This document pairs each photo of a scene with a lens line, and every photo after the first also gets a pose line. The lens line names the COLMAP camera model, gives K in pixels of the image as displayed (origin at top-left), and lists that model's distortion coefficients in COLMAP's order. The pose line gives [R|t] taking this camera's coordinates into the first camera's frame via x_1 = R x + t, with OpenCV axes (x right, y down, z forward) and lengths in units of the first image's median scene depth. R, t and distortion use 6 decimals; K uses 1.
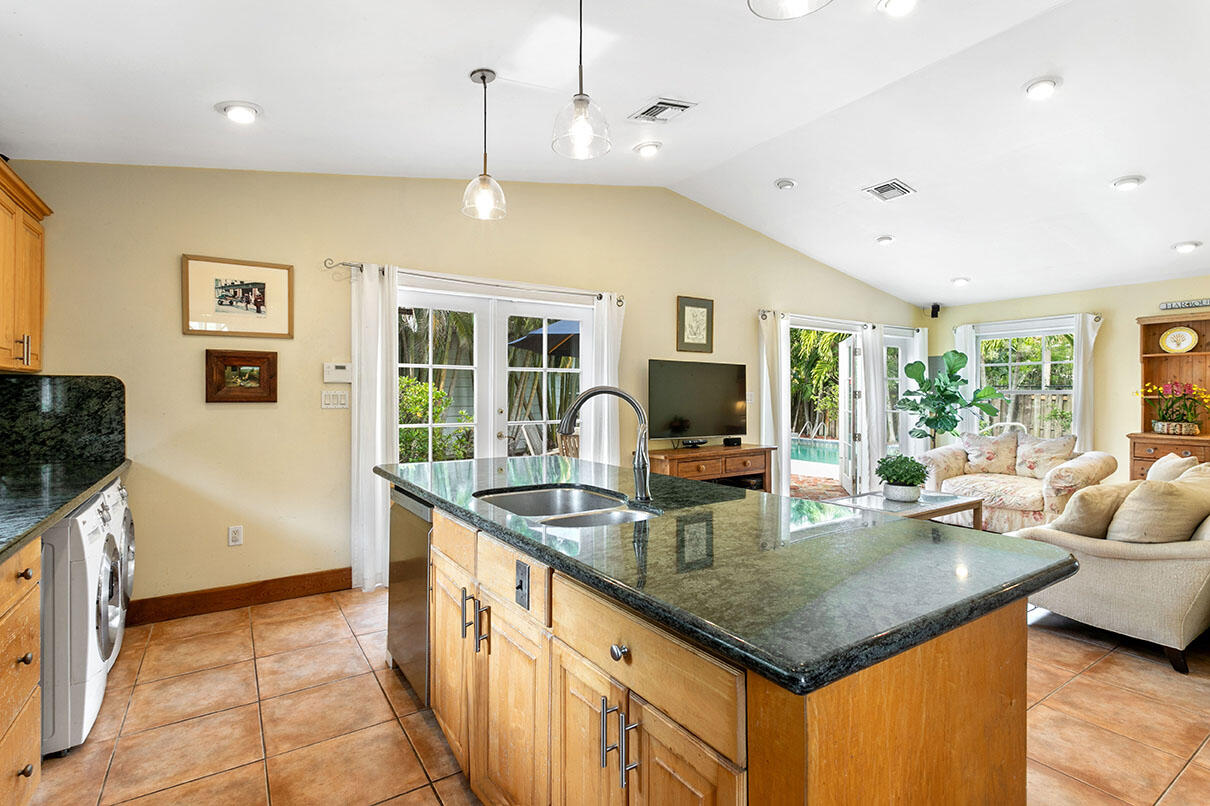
lens RADIAL K [[577.9, 0, 610.9], [0, 577.9, 394.6], [0, 0, 1]] dist [-0.004253, 0.001227]
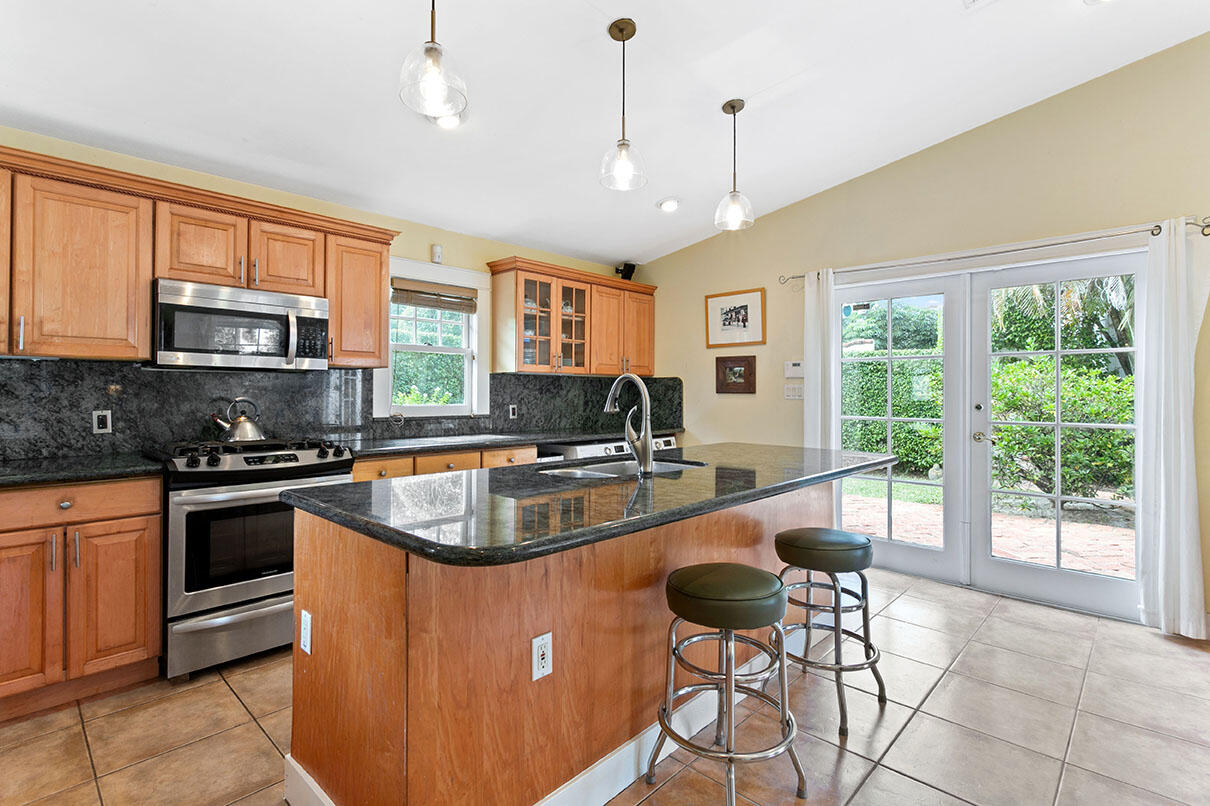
lens RADIAL K [[577.9, 0, 616.7], [0, 577.9, 397.1], [0, 0, 1]] dist [-0.004253, 0.001227]
pose [[0.210248, 0.011612, -0.977579, 0.653050], [-0.005656, 0.999927, 0.010661, 0.008992], [0.977632, 0.003287, 0.210298, 0.420606]]
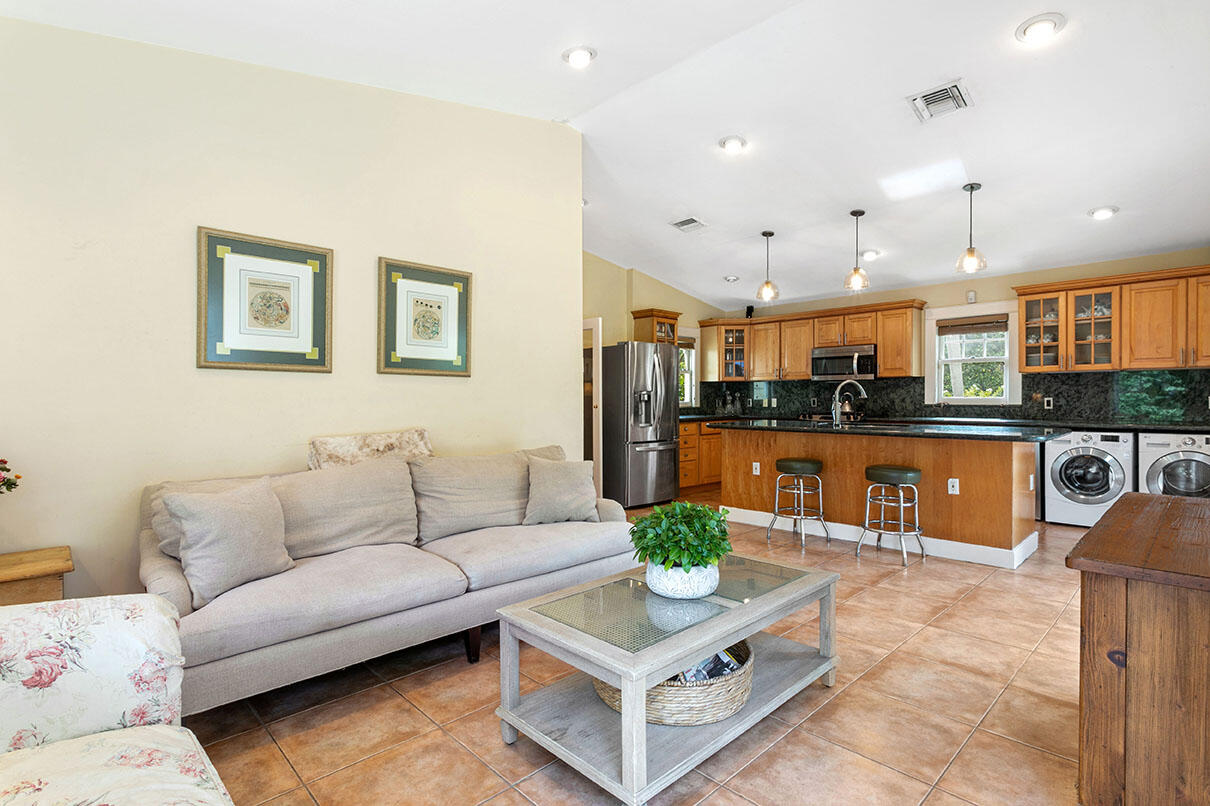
lens RADIAL K [[577.9, 0, 610.6], [0, 577.9, 408.7], [0, 0, 1]] dist [-0.004253, 0.001227]
pose [[-0.985572, 0.012096, -0.168824, 0.825530], [0.008502, 0.999722, 0.022000, 0.026392], [0.169043, 0.020248, -0.985401, 1.888382]]
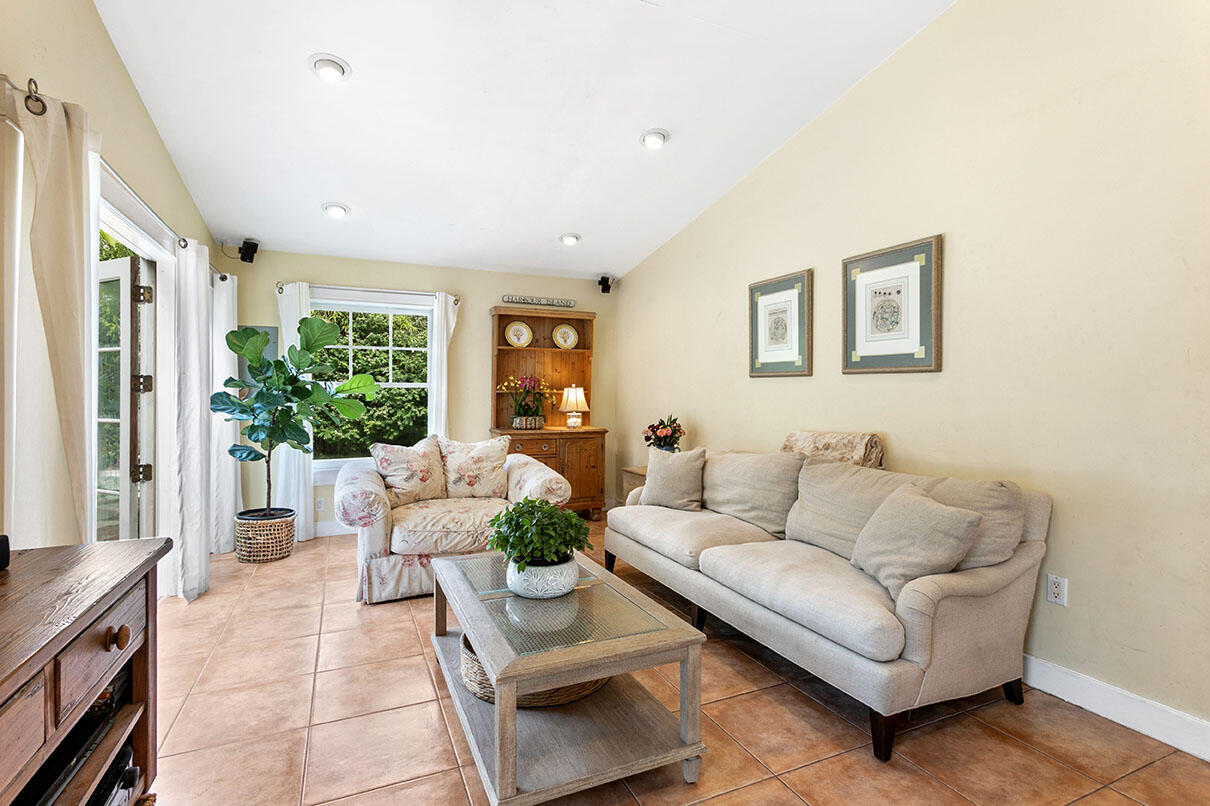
lens RADIAL K [[577.9, 0, 603.1], [0, 577.9, 402.4], [0, 0, 1]] dist [-0.004253, 0.001227]
pose [[0.171887, -0.009806, 0.985068, 0.040904], [0.001240, 0.999952, 0.009738, 0.023029], [-0.985116, -0.000453, 0.171891, 1.131764]]
